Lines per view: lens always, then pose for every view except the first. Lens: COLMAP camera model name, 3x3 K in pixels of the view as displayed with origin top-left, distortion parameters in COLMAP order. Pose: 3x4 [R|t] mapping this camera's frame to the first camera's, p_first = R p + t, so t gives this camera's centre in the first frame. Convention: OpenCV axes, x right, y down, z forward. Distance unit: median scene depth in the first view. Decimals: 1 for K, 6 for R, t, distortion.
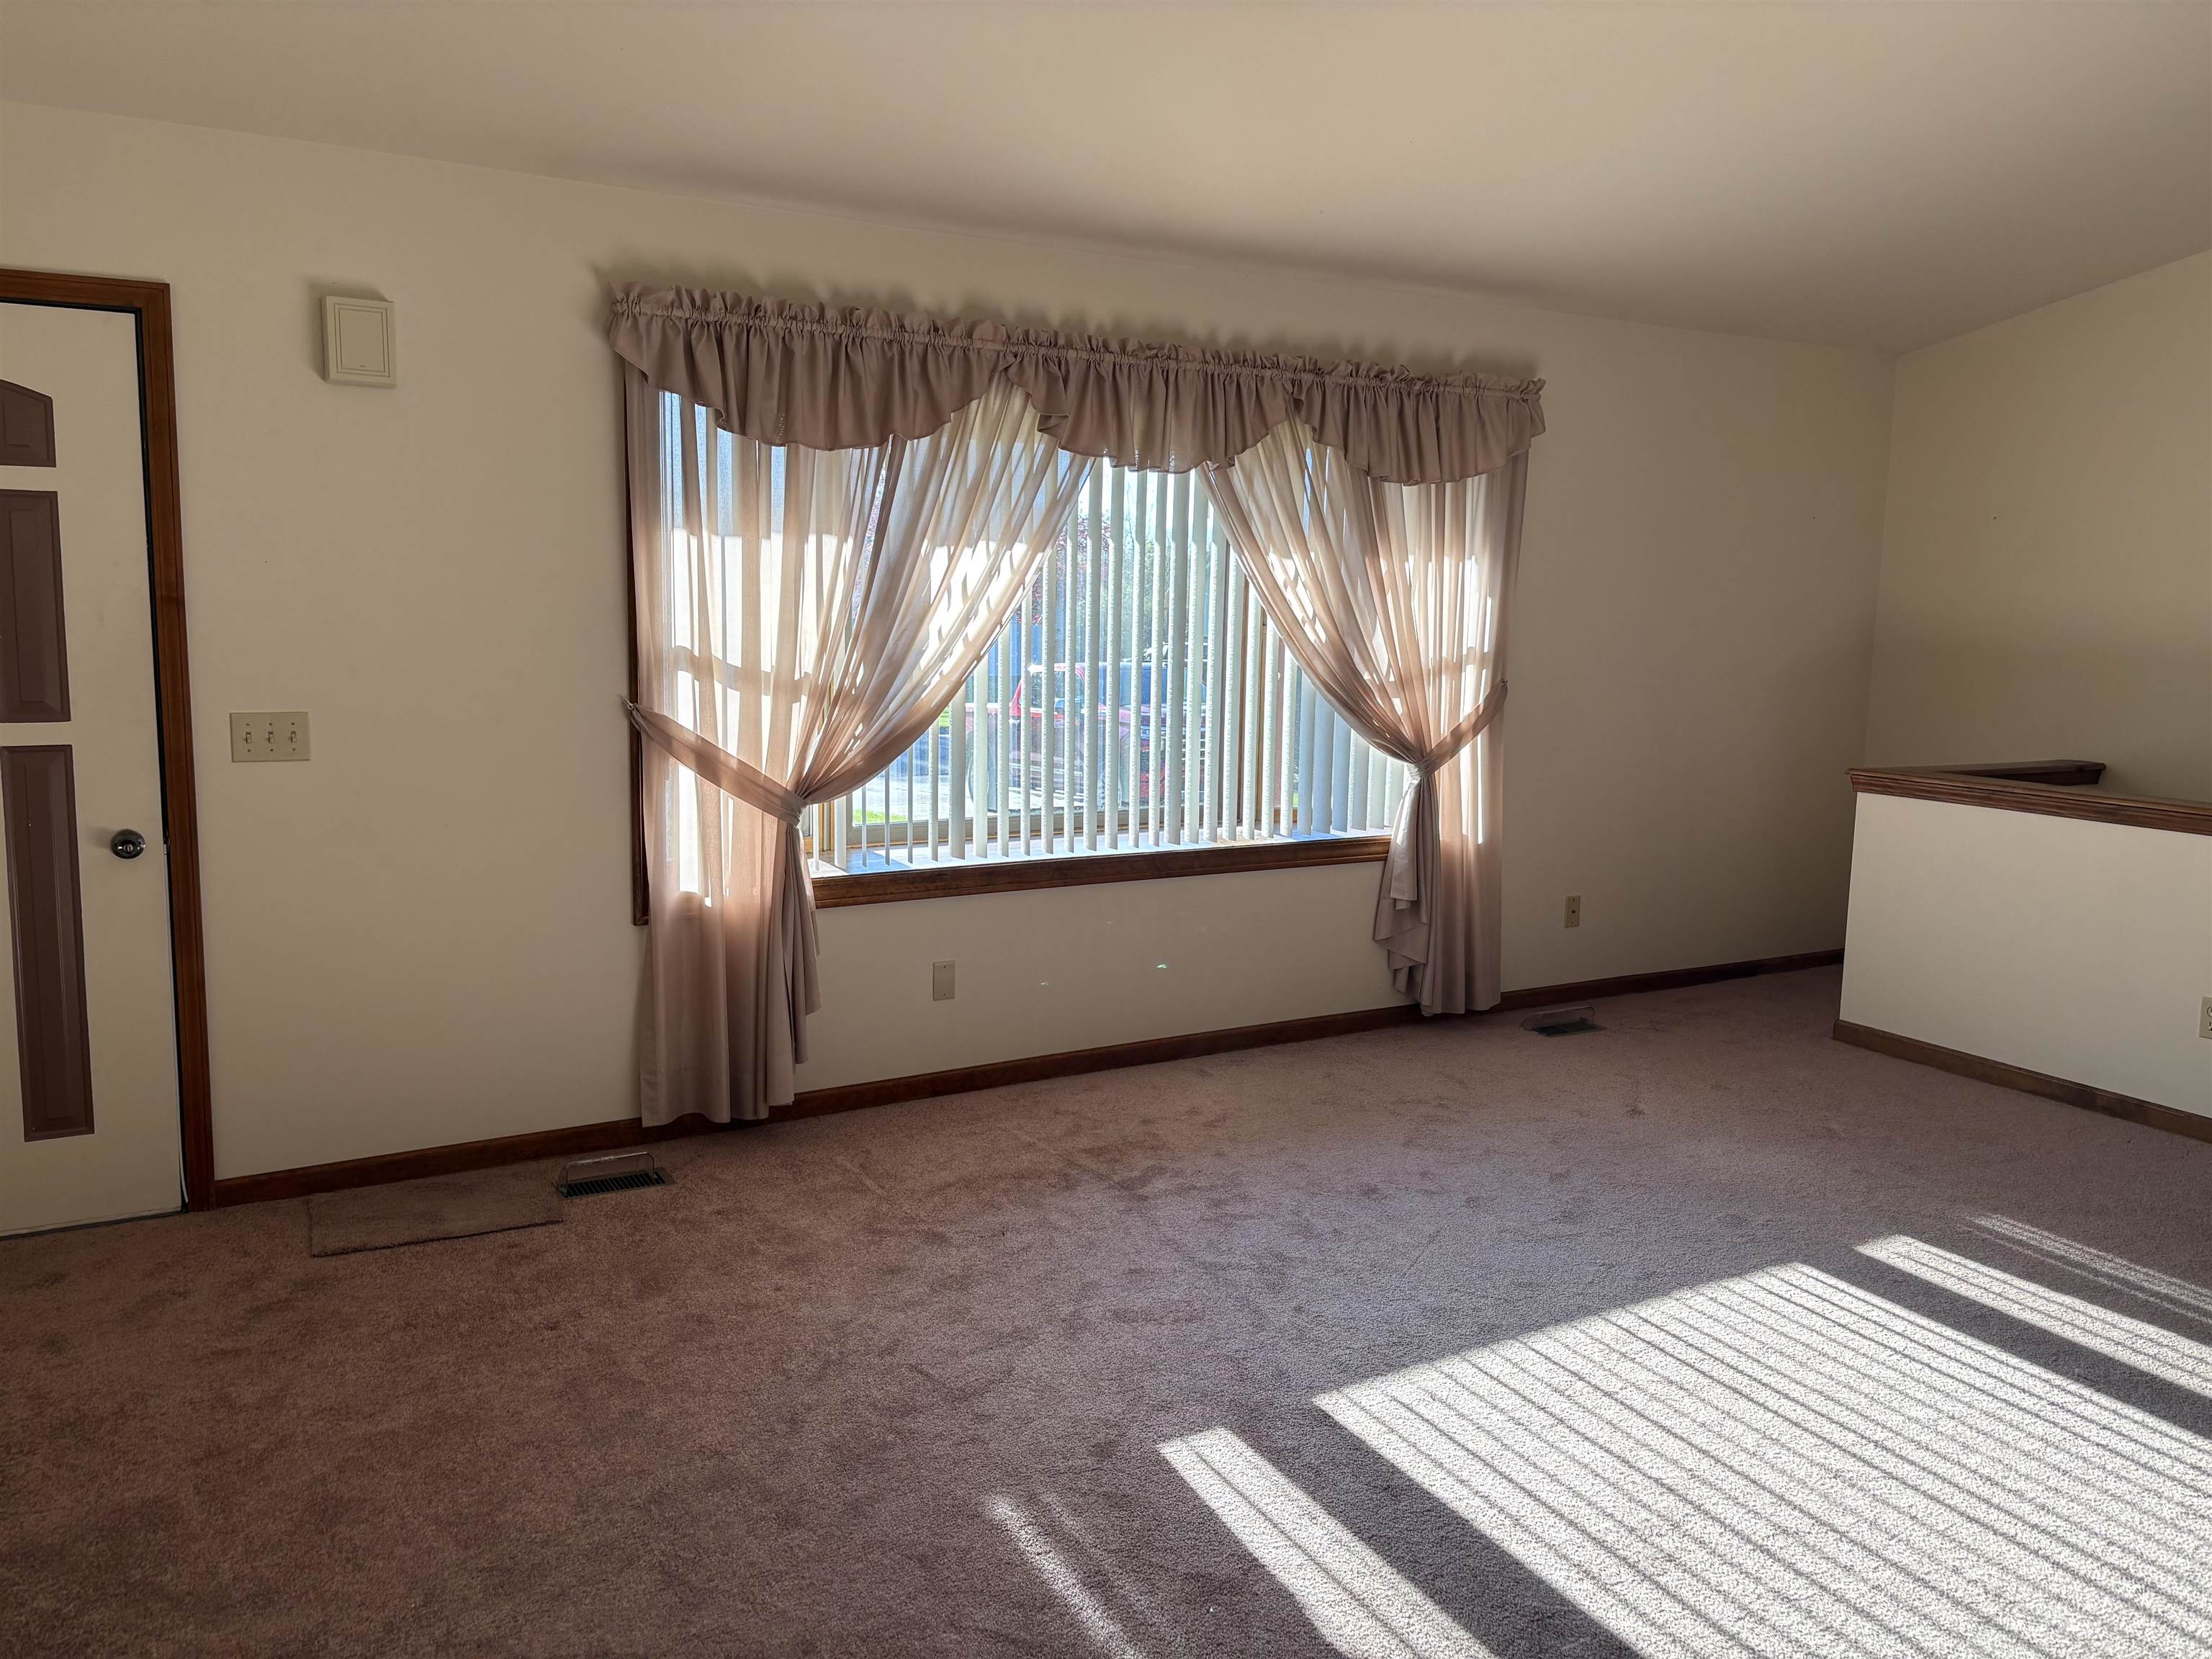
lens RADIAL K [[1786.9, 0, 1106.0], [0, 1786.9, 829.5], [0, 0, 1]] dist [0.047995, -0.010306]
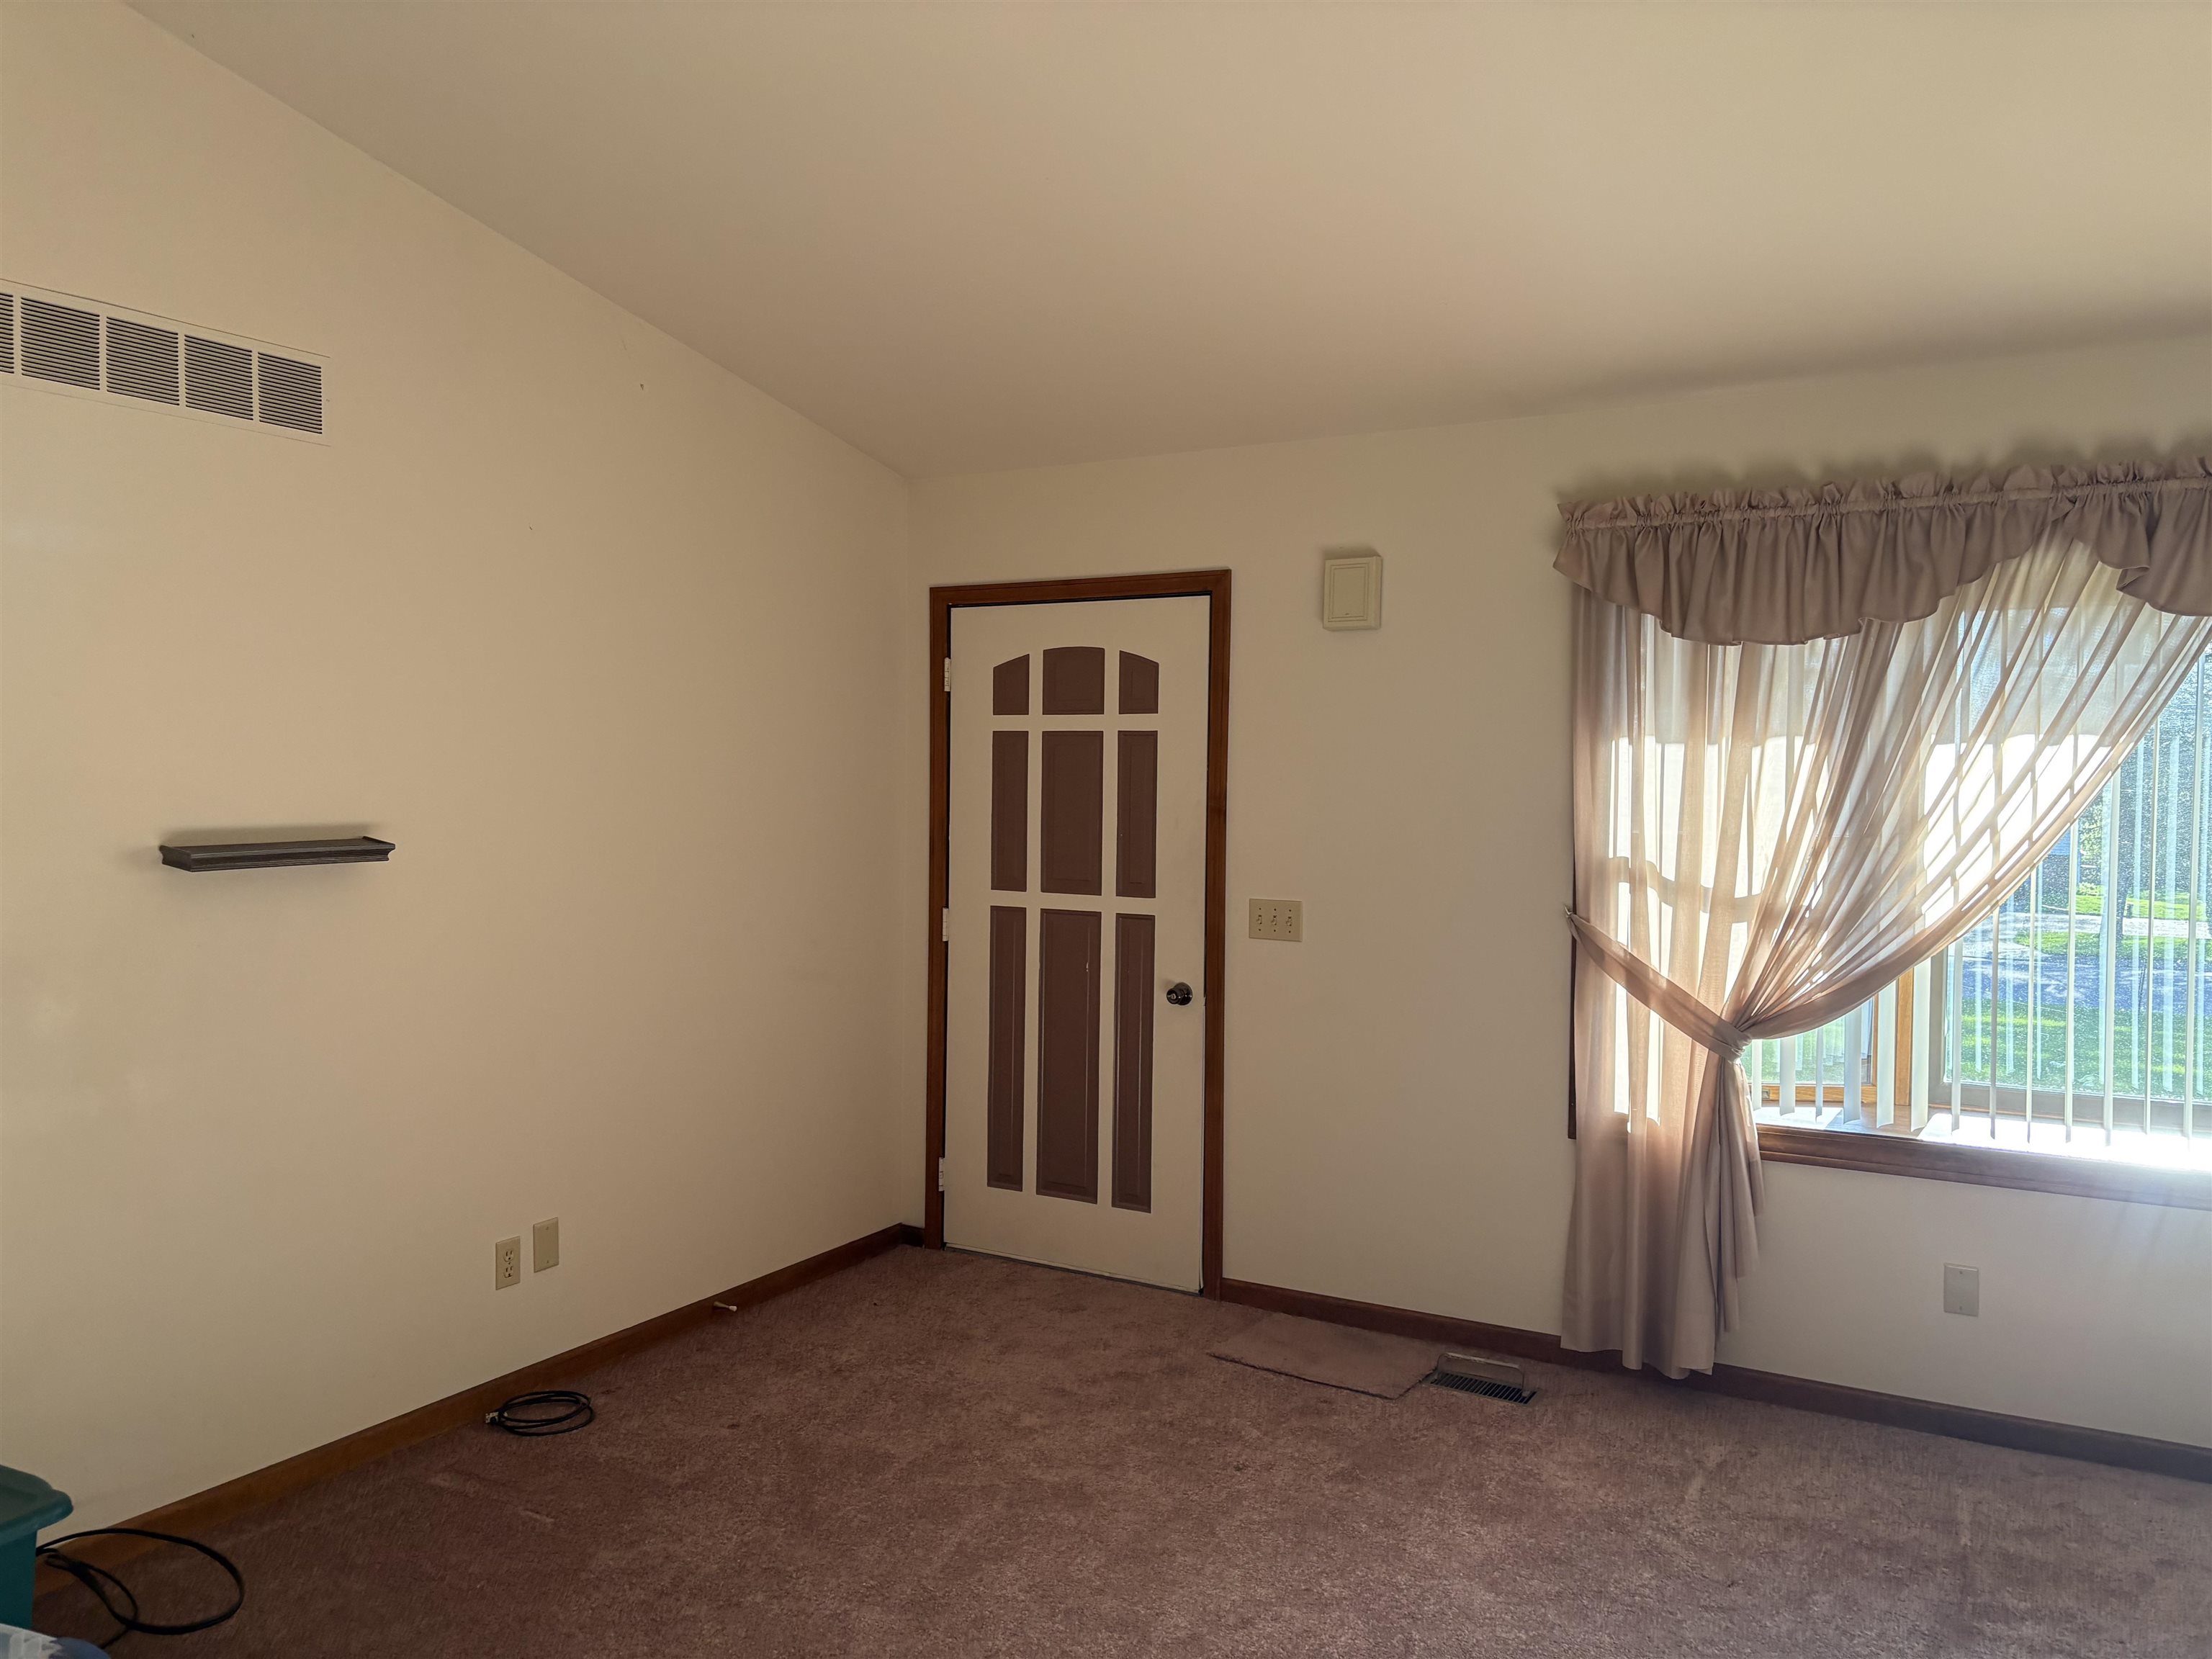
lens RADIAL K [[1786.9, 0, 1106.0], [0, 1786.9, 829.5], [0, 0, 1]] dist [0.047995, -0.010306]
pose [[0.448705, 0.013374, -0.893580, 0.503293], [-0.120161, 0.991711, -0.045495, -0.038885], [0.885565, 0.127788, 0.446592, 0.314591]]
